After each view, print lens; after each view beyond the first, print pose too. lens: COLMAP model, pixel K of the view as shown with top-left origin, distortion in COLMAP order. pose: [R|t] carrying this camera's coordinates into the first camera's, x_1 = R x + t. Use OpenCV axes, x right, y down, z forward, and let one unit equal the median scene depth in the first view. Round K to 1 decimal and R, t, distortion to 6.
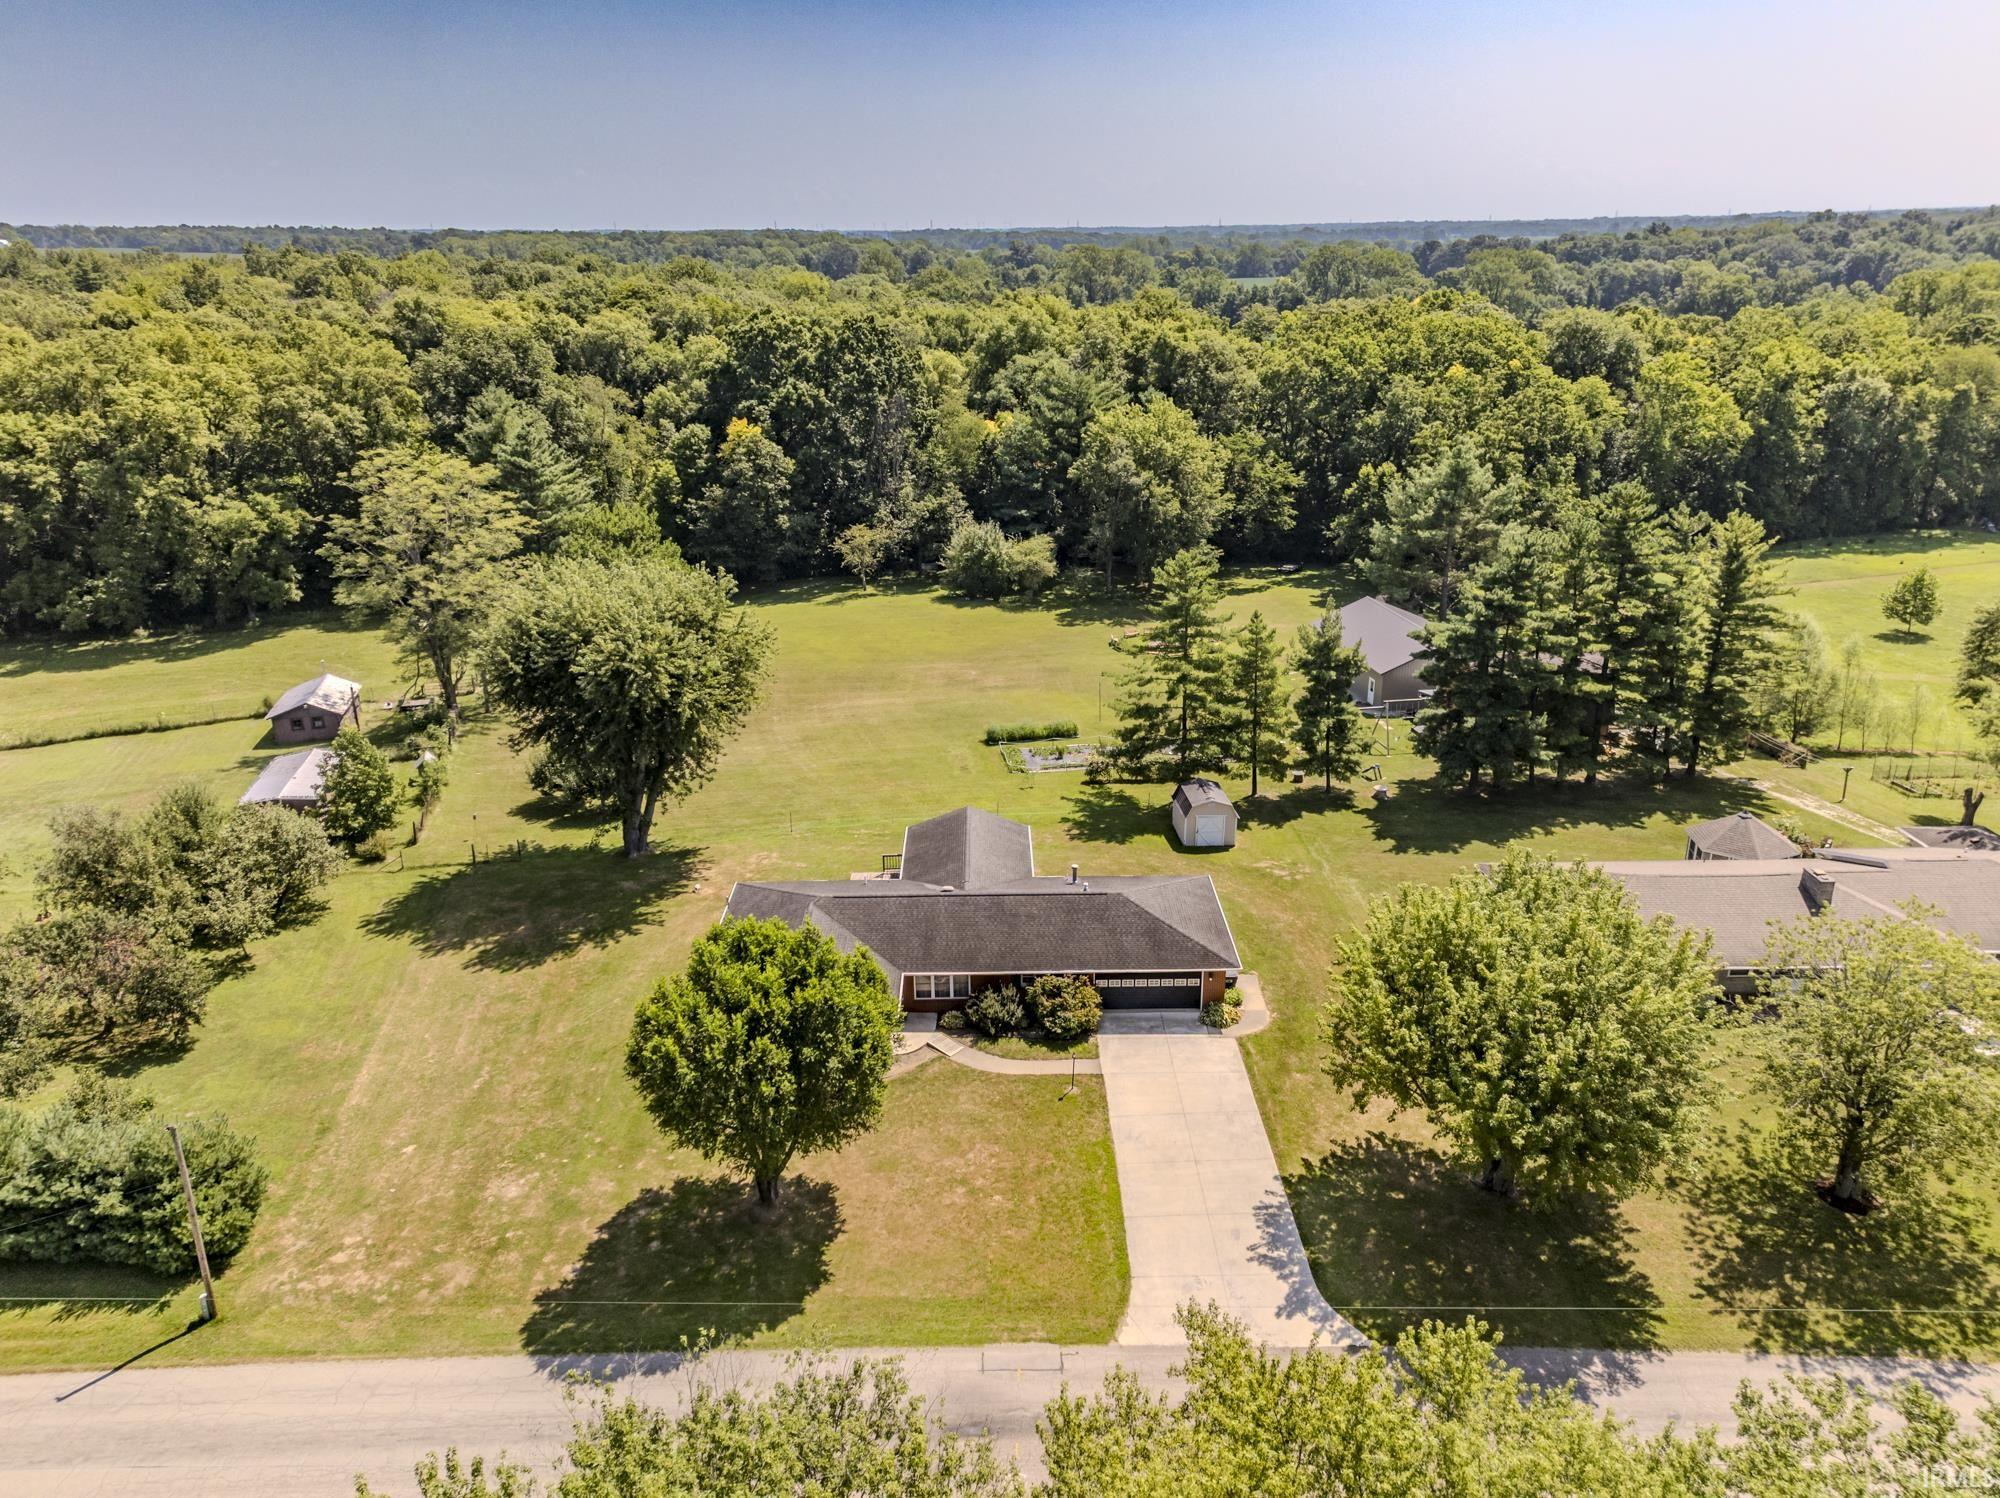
lens RADIAL K [[1385.6, 0, 997.2], [0, 1385.6, 748.0], [0, 0, 1]] dist [0.037895, -0.000010]
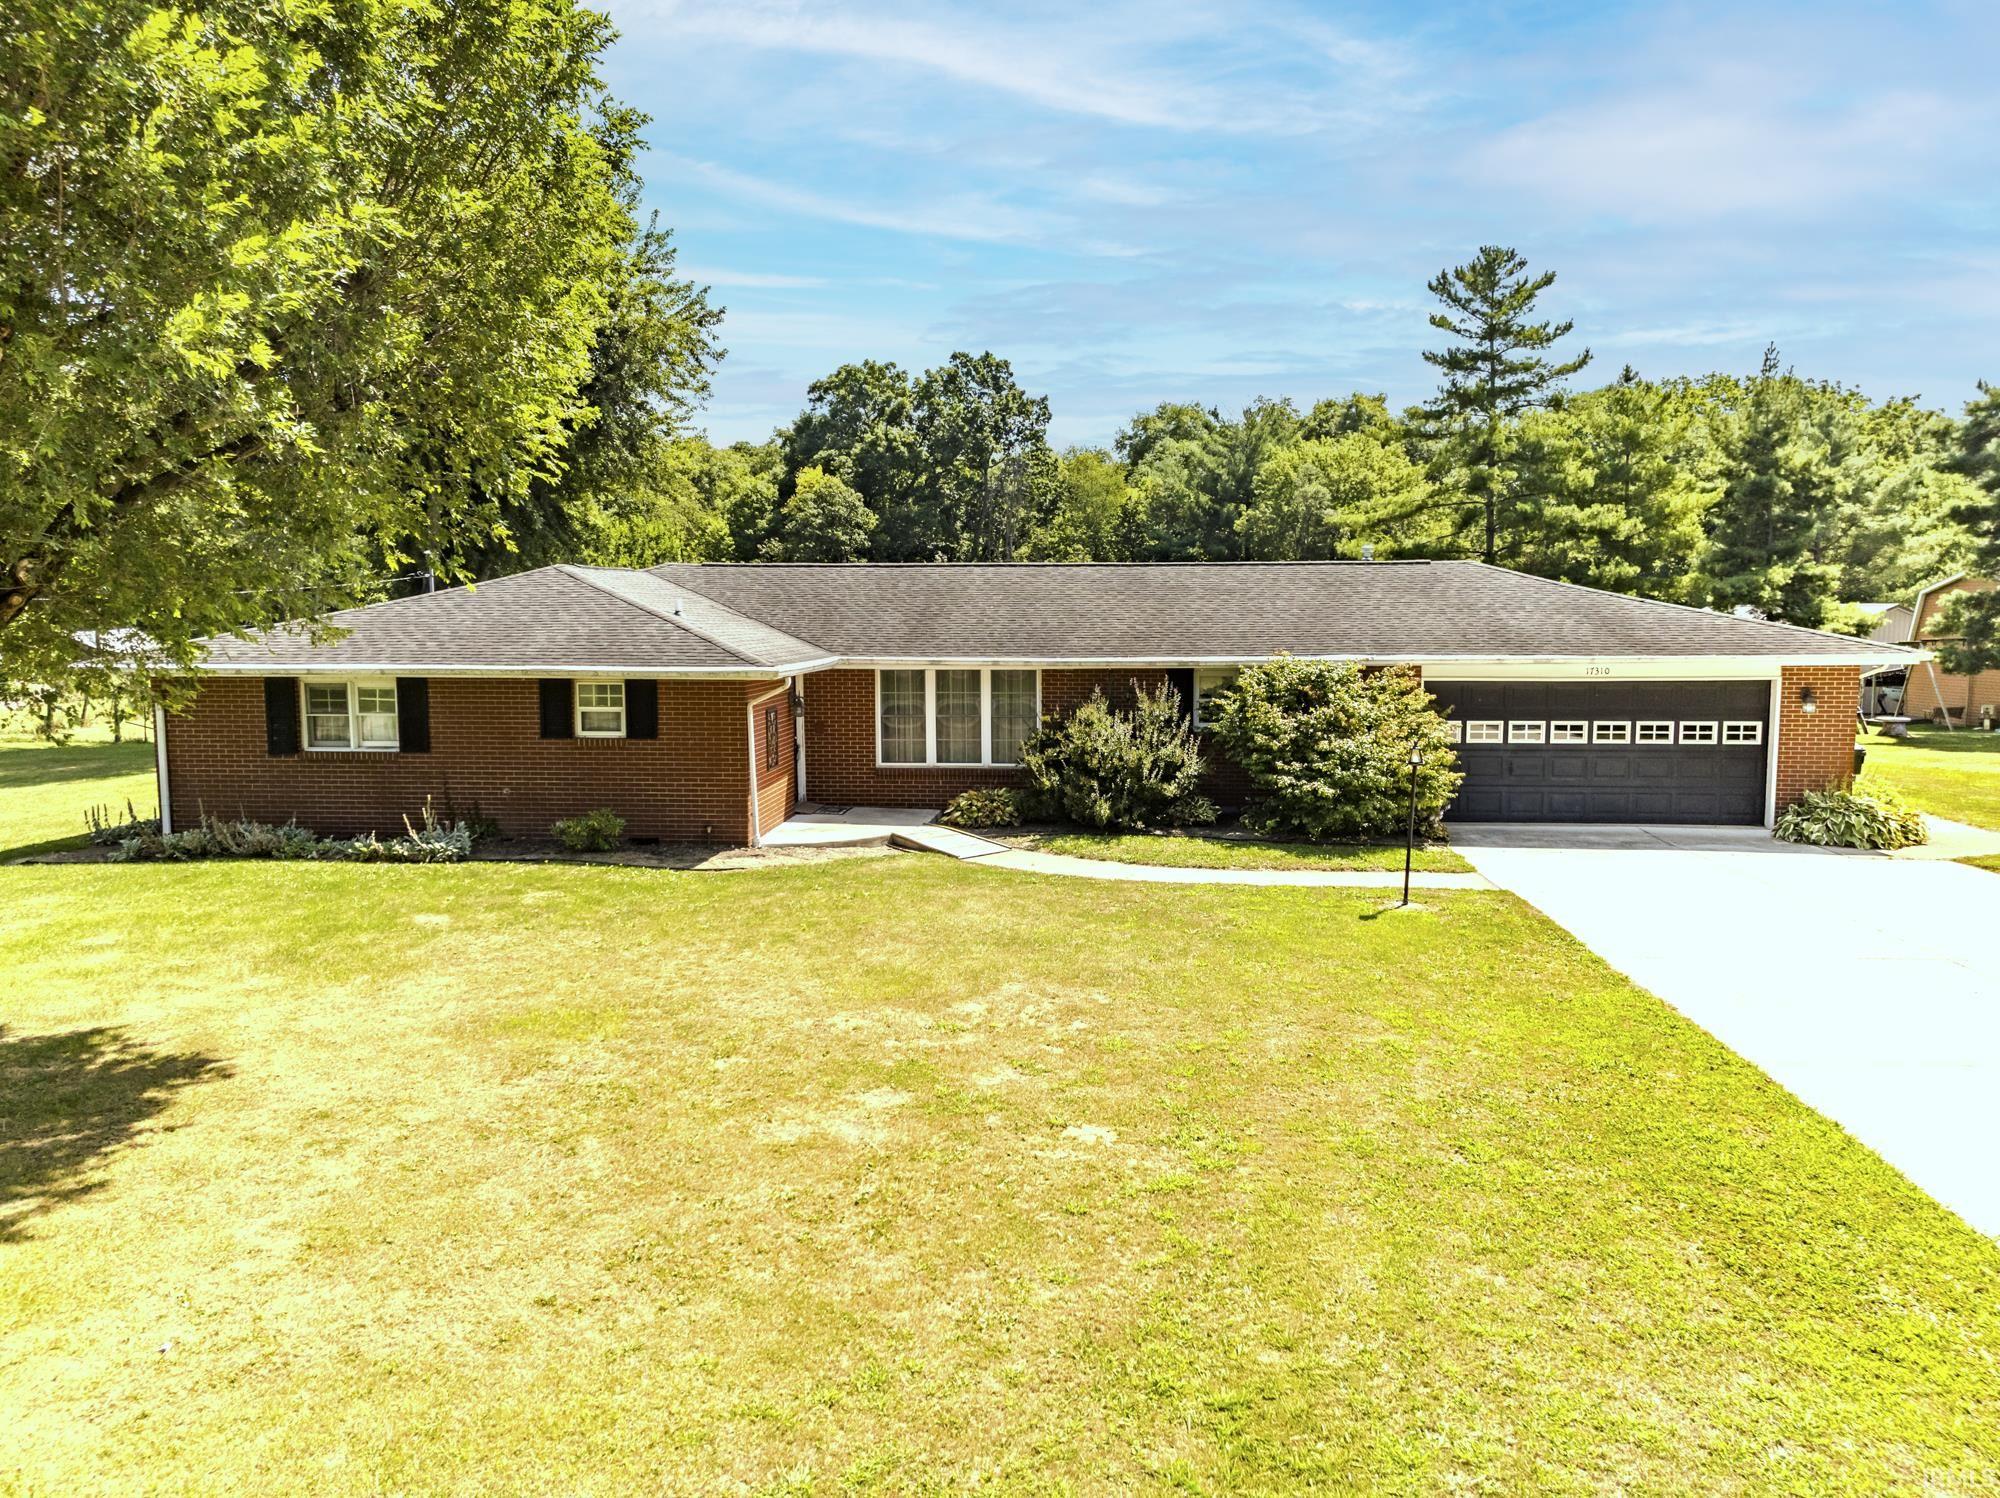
lens RADIAL K [[1385.6, 0, 1001.5], [0, 1385.6, 750.3], [0, 0, 1]] dist [0.037895, -0.000010]
pose [[0.994925, 0.019025, -0.098807, 0.004230], [-0.043624, 0.966434, -0.253183, 0.266706], [0.090674, 0.256208, 0.962359, 0.688112]]
